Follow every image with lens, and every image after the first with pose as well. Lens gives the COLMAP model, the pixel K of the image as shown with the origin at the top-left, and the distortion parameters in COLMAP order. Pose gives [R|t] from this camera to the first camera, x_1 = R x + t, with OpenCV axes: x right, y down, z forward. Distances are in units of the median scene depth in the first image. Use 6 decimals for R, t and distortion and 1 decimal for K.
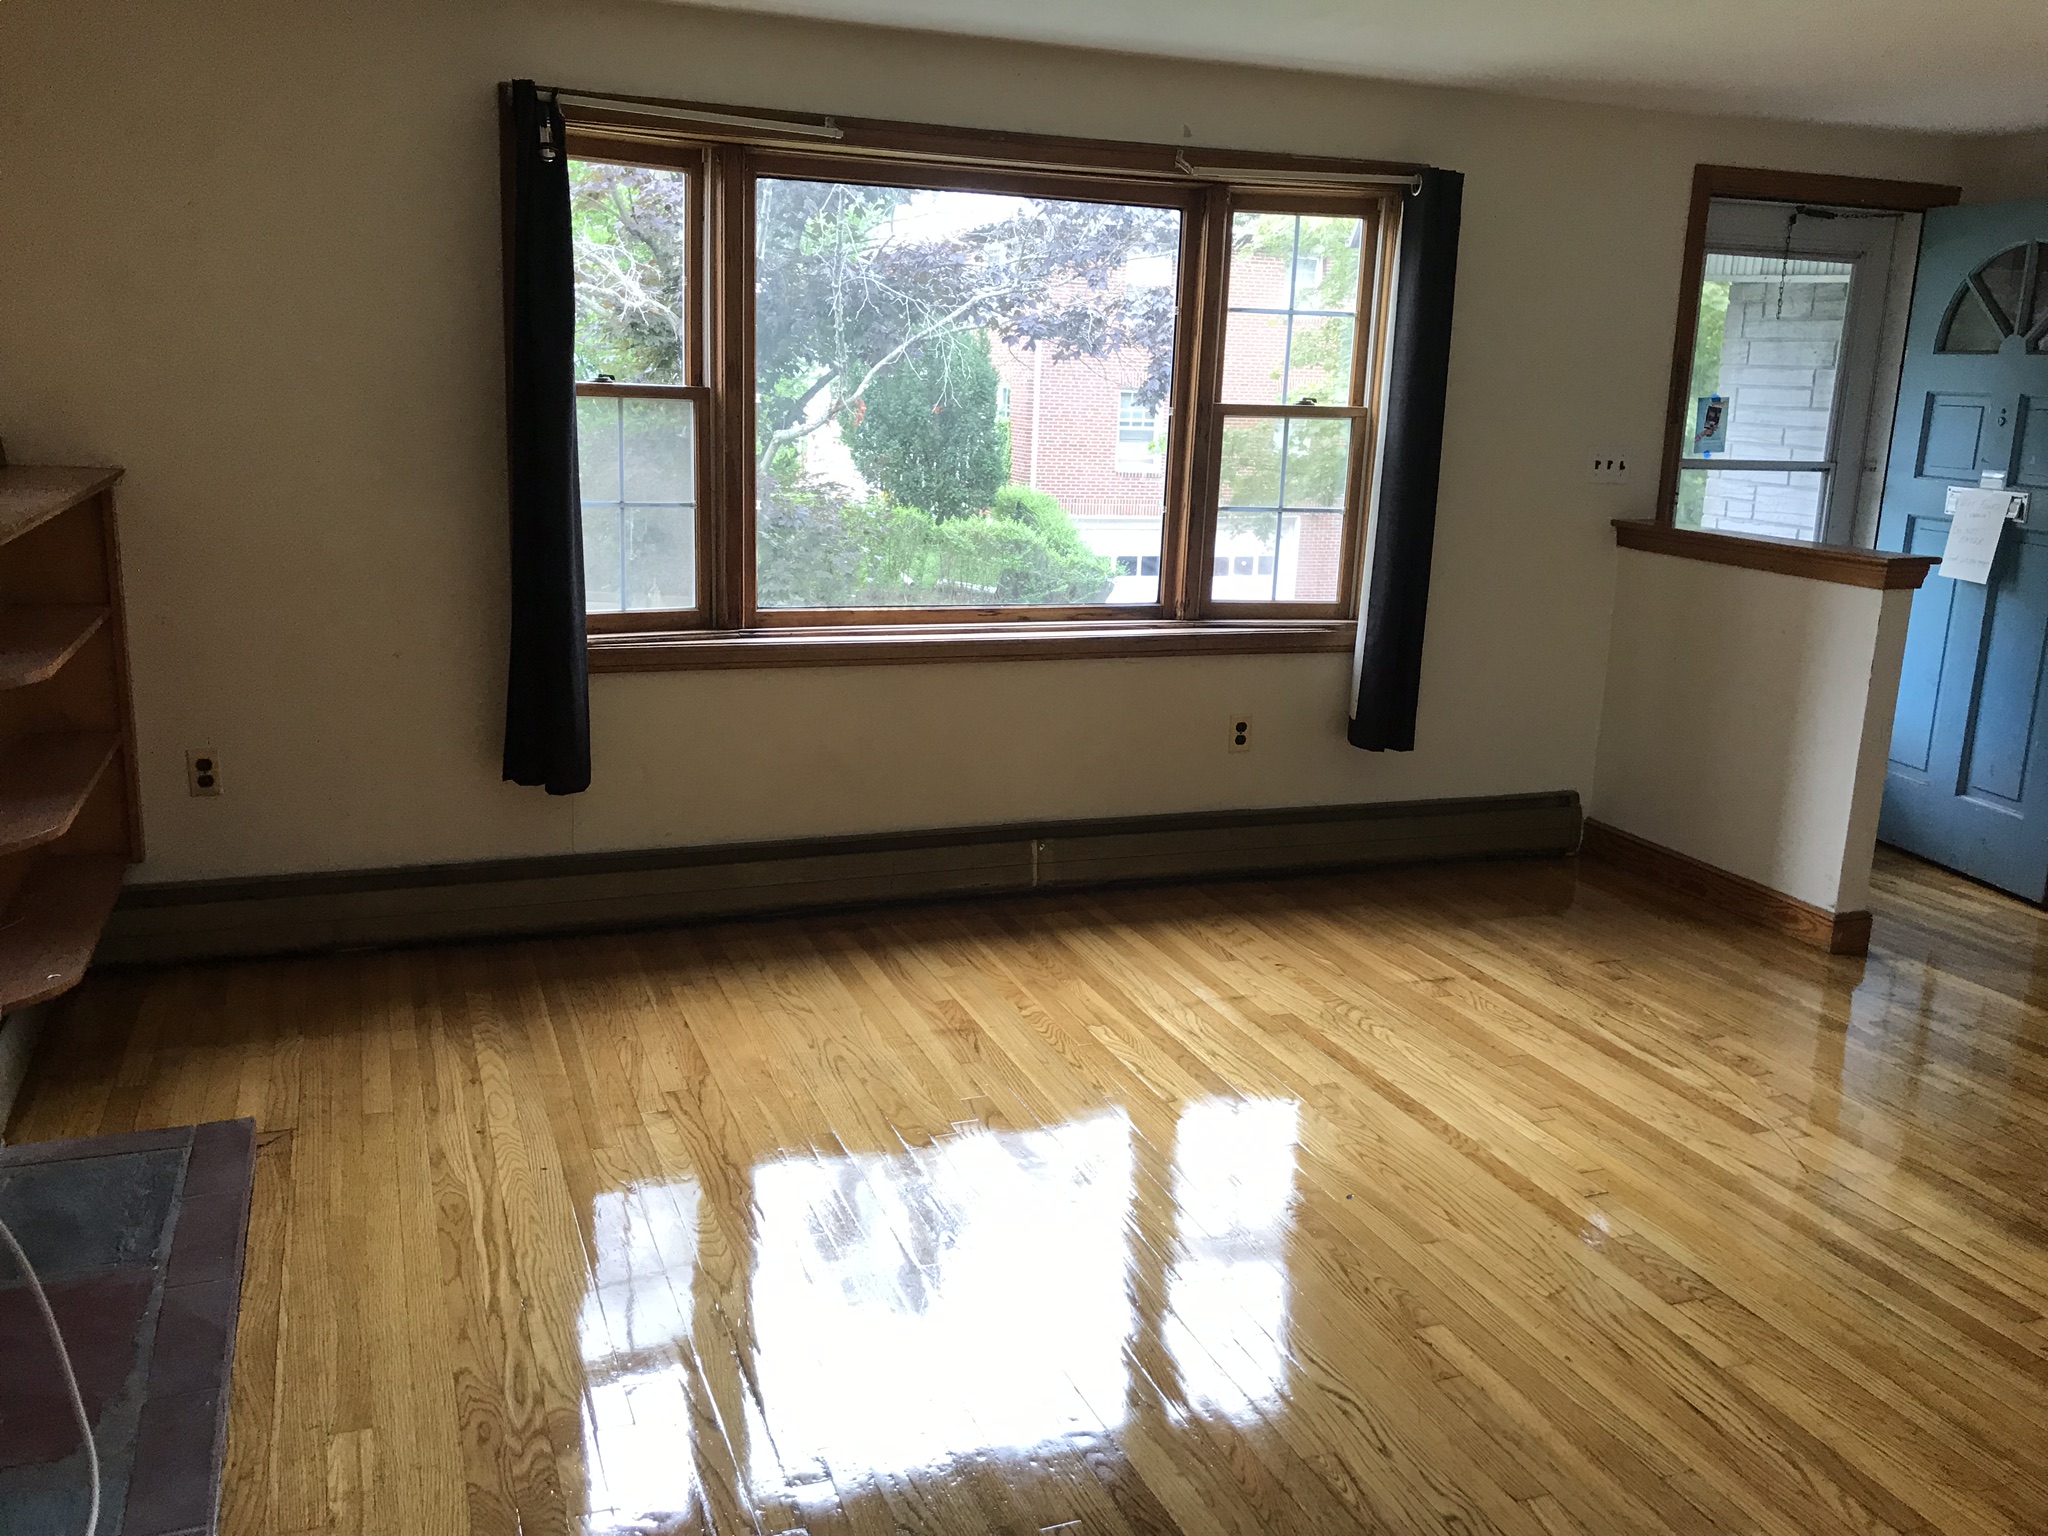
lens RADIAL K [[1662.9, 0, 1024.0], [0, 1662.9, 768.0], [0, 0, 1]] dist [0.012405, -0.001901]
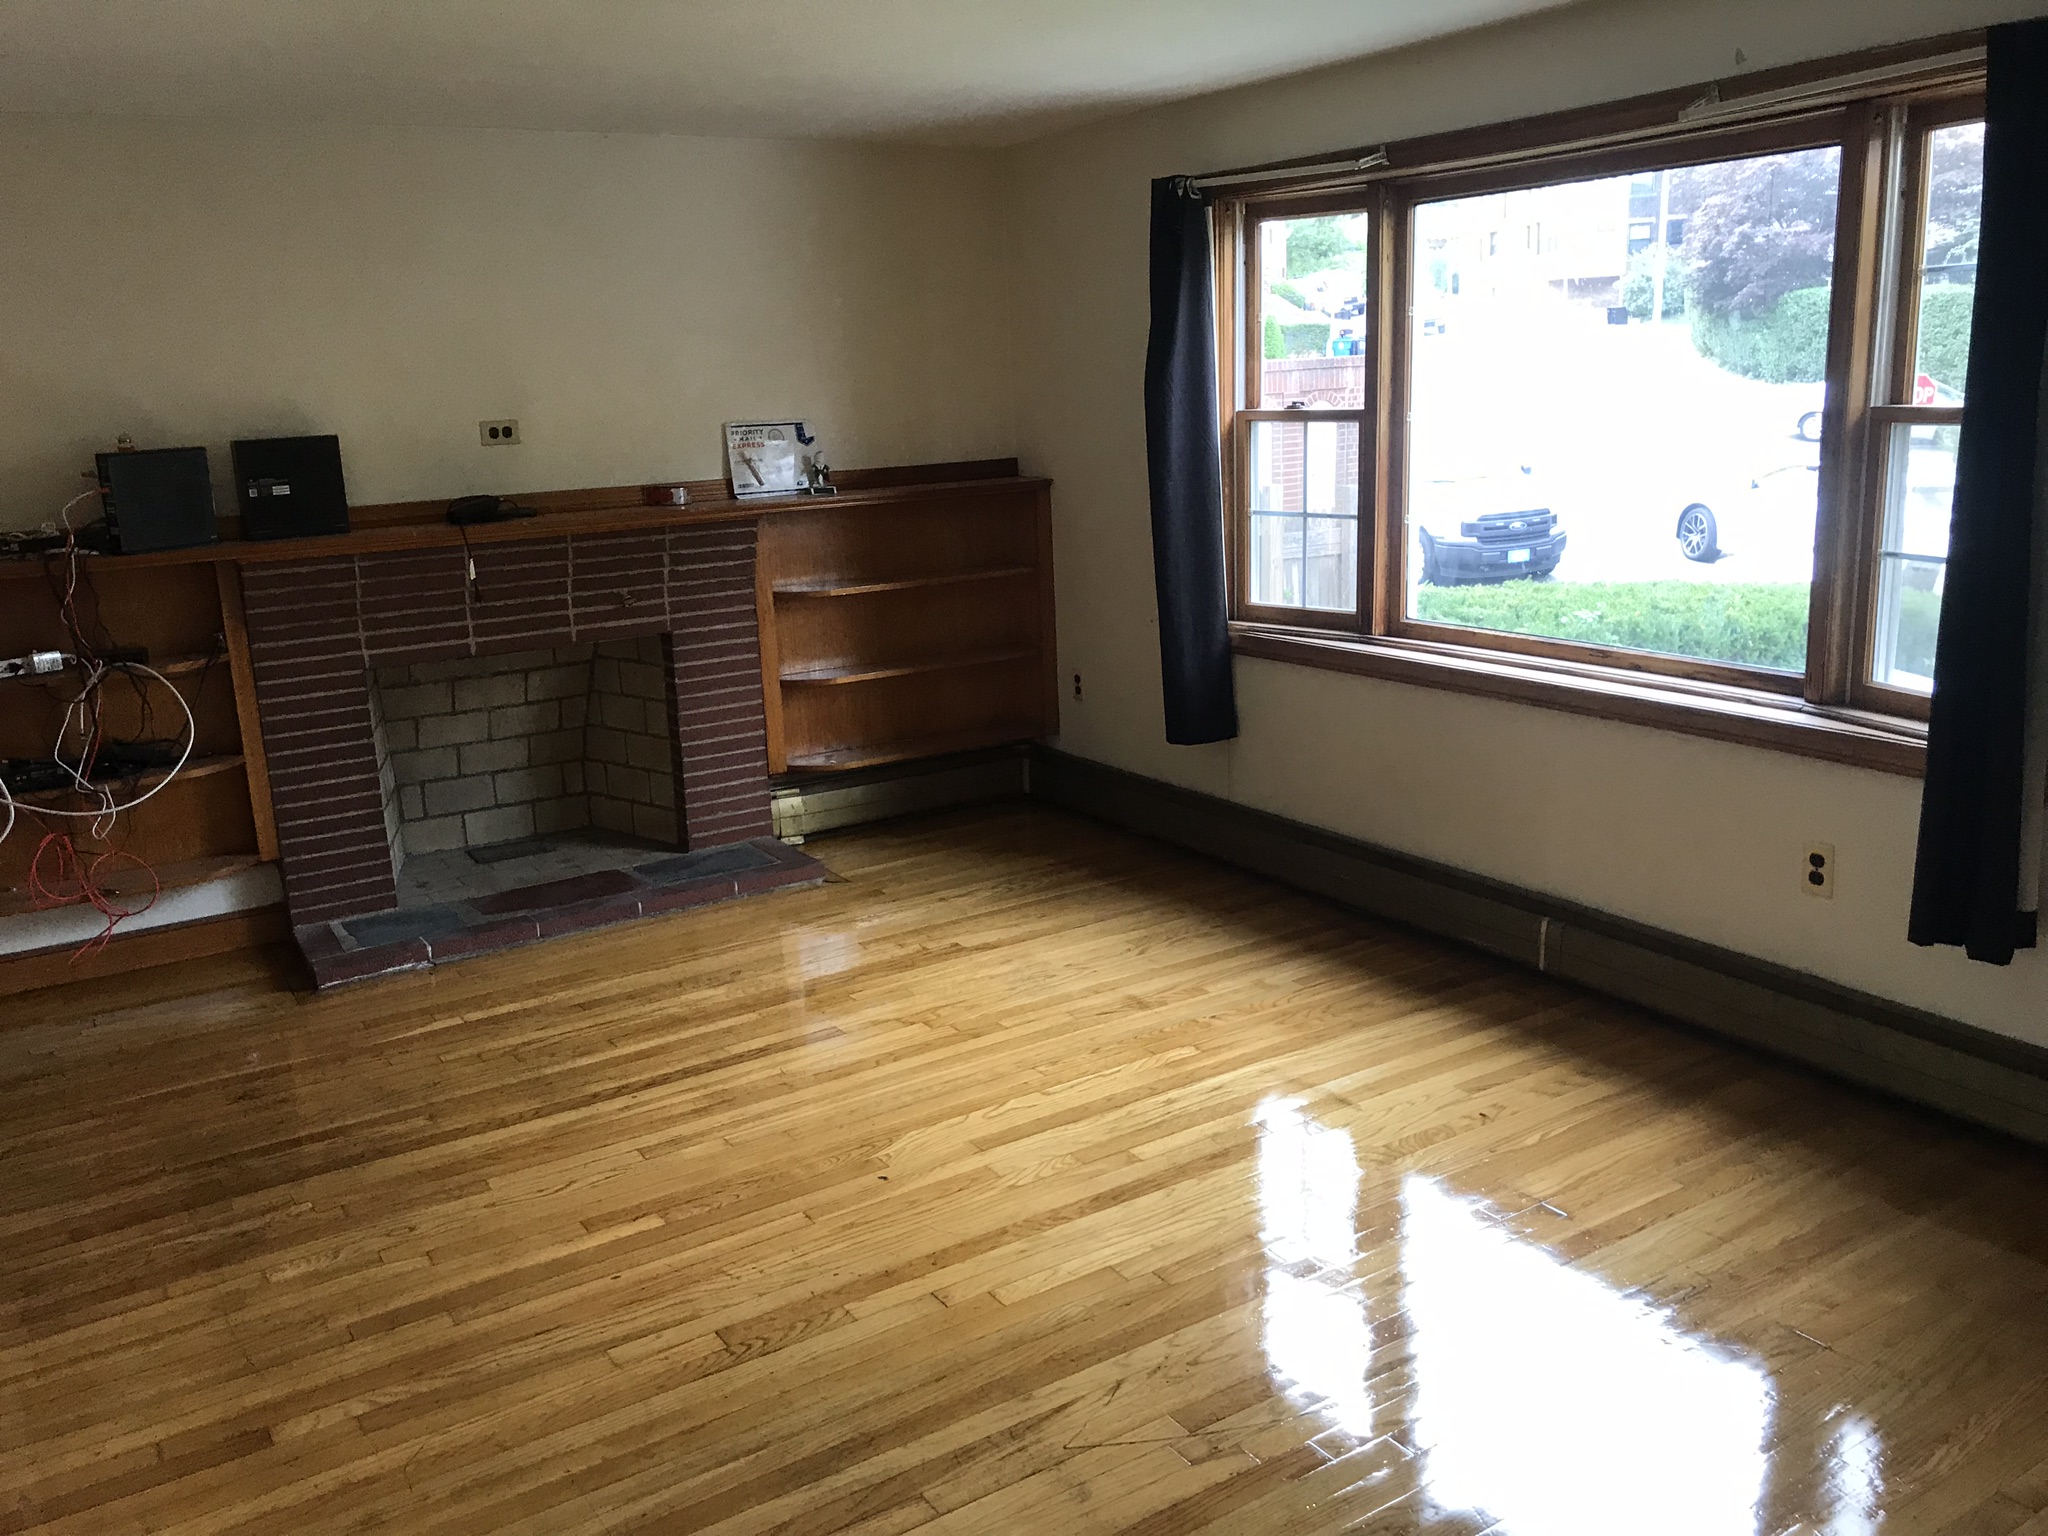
lens RADIAL K [[1672.2, 0, 1024.0], [0, 1672.2, 768.0], [0, 0, 1]] dist [-0.001530, -0.004287]
pose [[0.189061, 0.184194, -0.964536, 0.922987], [-0.176292, 0.972658, 0.151189, -0.137283], [0.966011, 0.141456, 0.216363, 0.626571]]
